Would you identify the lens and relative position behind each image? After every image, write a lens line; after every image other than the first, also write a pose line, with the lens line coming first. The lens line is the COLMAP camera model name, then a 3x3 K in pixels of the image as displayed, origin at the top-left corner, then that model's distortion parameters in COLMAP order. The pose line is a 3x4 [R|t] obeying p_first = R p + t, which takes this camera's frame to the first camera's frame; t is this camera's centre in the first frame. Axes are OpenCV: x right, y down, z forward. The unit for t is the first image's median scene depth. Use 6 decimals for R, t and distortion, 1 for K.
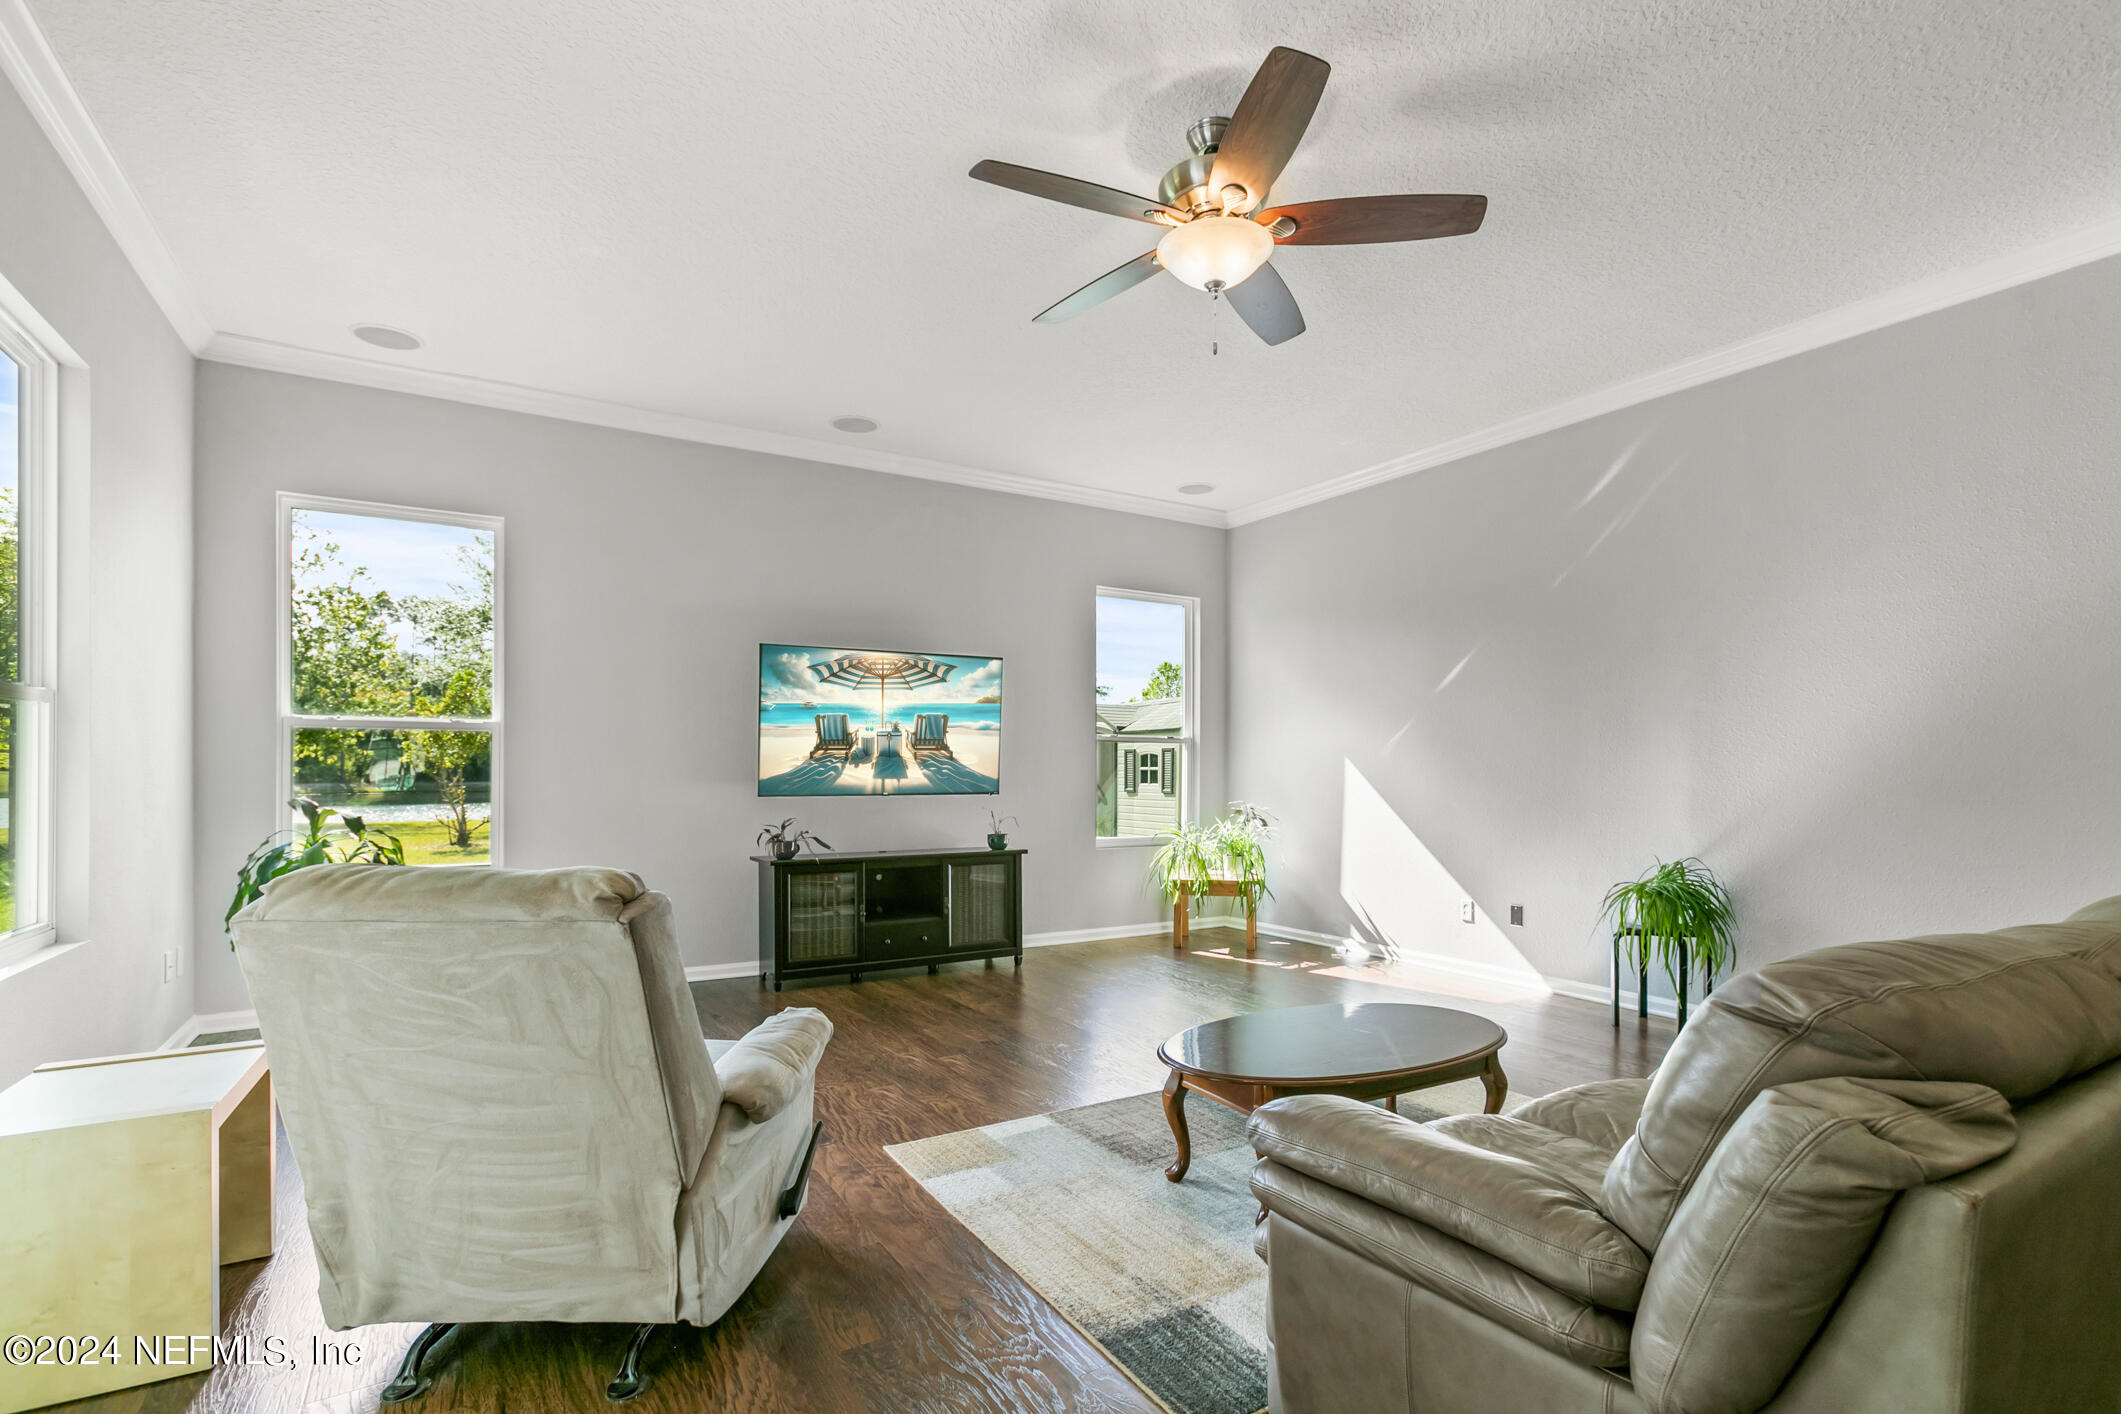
lens RADIAL K [[954.5, 0, 1042.2], [0, 954.5, 768.8], [0, 0, 1]] dist [0.000191, 0.006168]
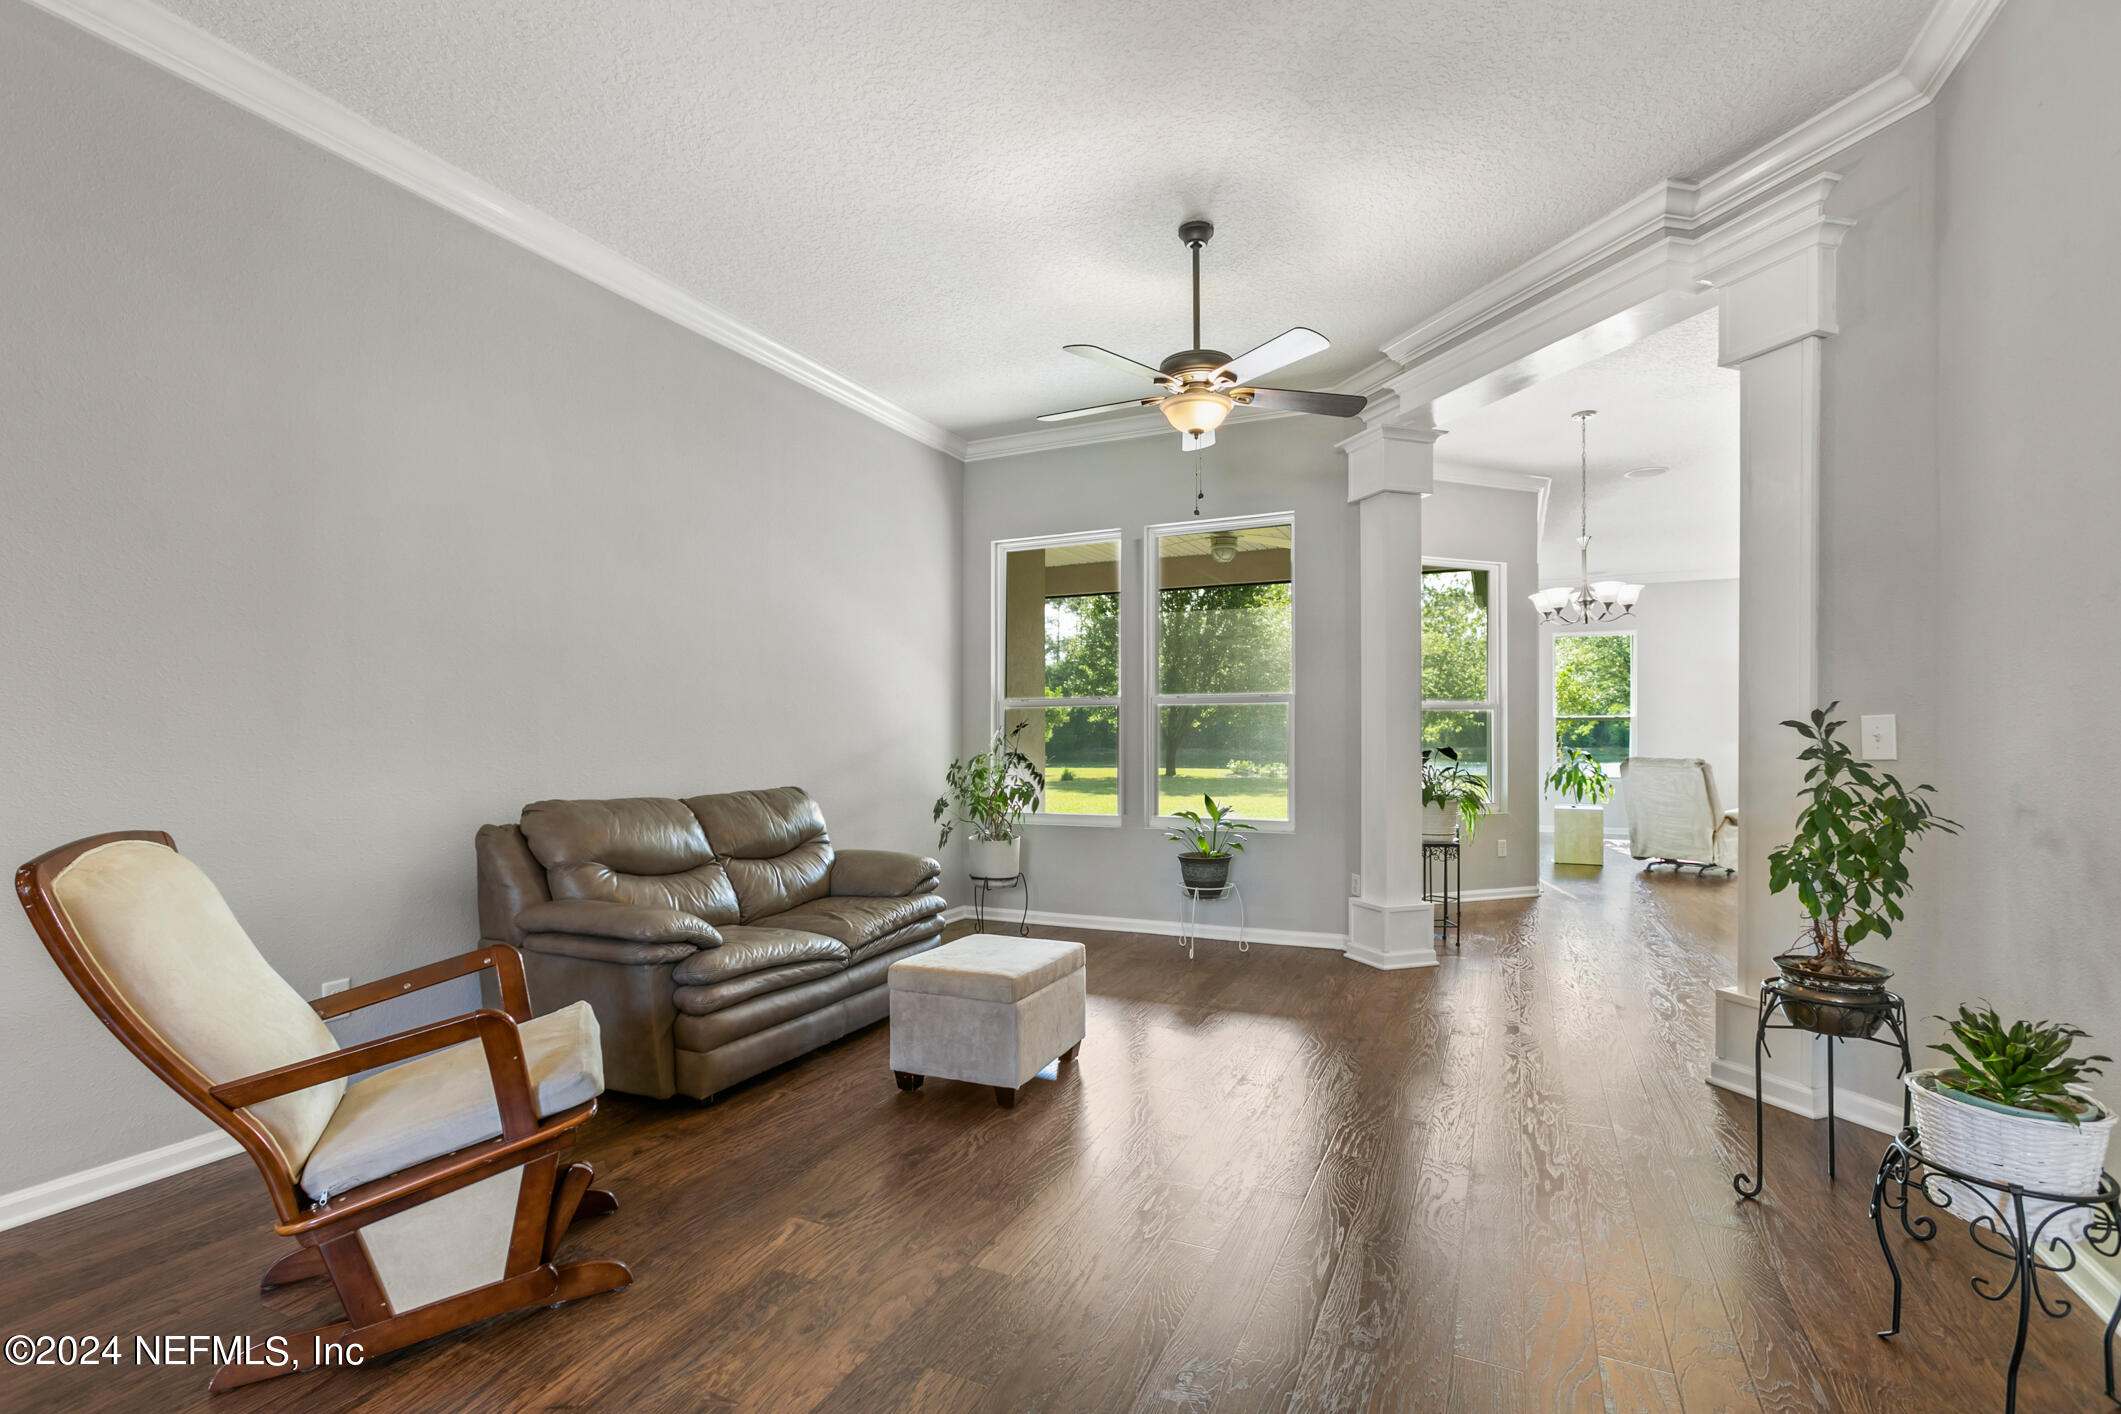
lens RADIAL K [[954.5, 0, 1064.9], [0, 954.5, 732.2], [0, 0, 1]] dist [0.000191, 0.006168]
pose [[0.548467, -0.010297, -0.836109, 1.045133], [0.007283, 0.999945, -0.007537, -0.003732], [0.836140, -0.001956, 0.548512, -2.452054]]
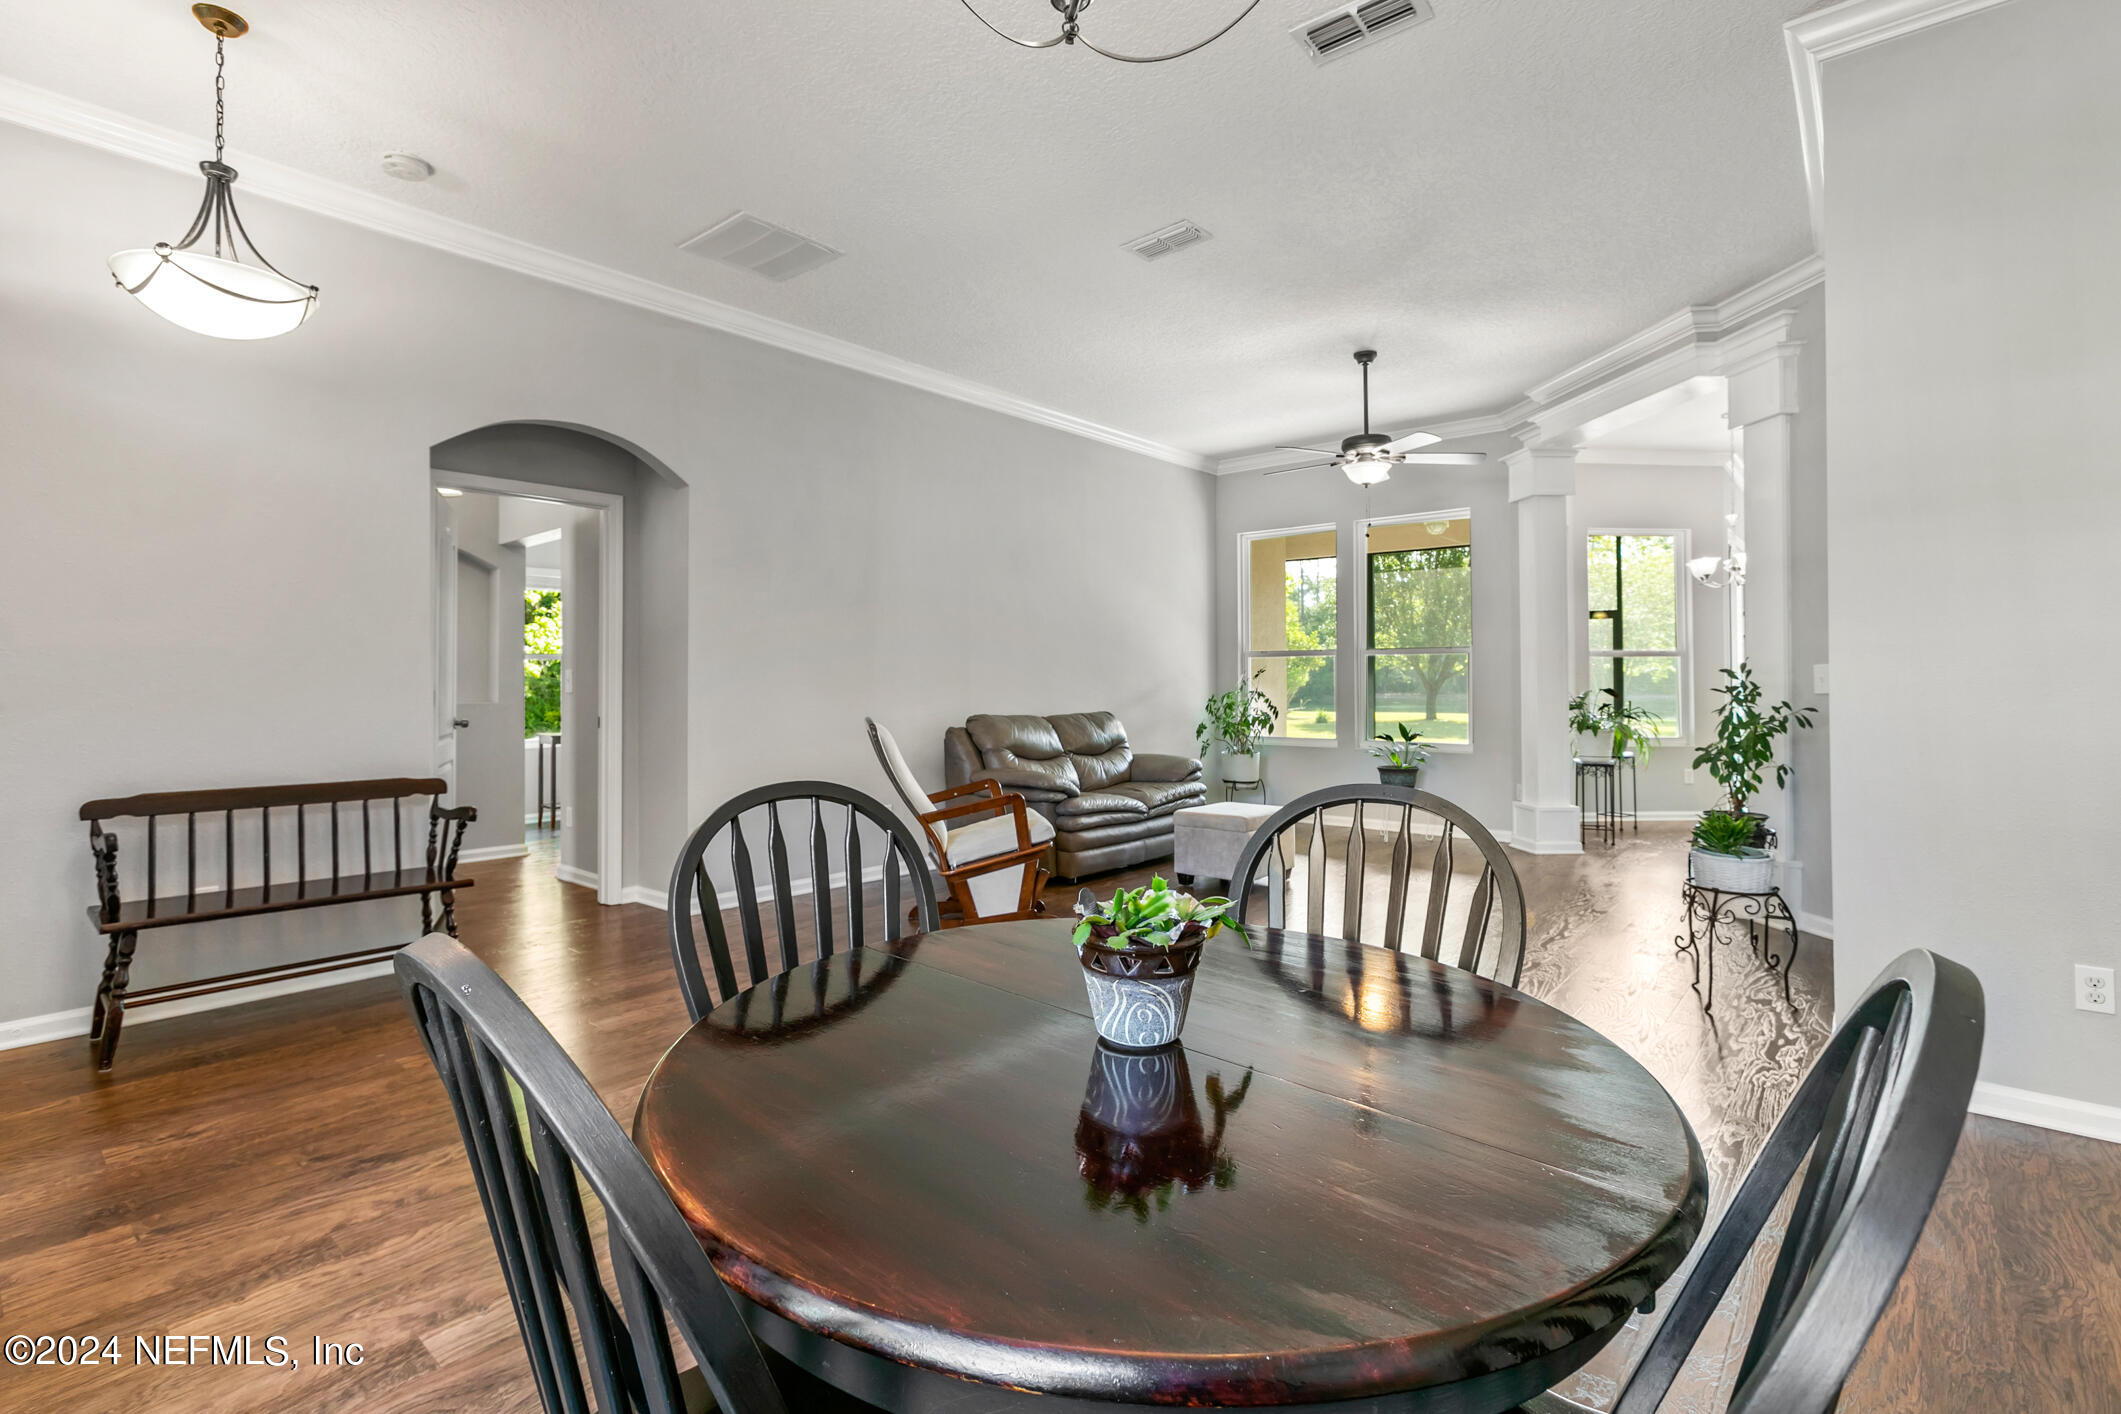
lens RADIAL K [[954.5, 0, 1068.4], [0, 954.5, 661.9], [0, 0, 1]] dist [0.000191, 0.006168]
pose [[0.313265, -0.024634, -0.949346, 1.775211], [0.005140, 0.999693, -0.024244, 0.004700], [0.949652, 0.002715, 0.313295, -2.824168]]
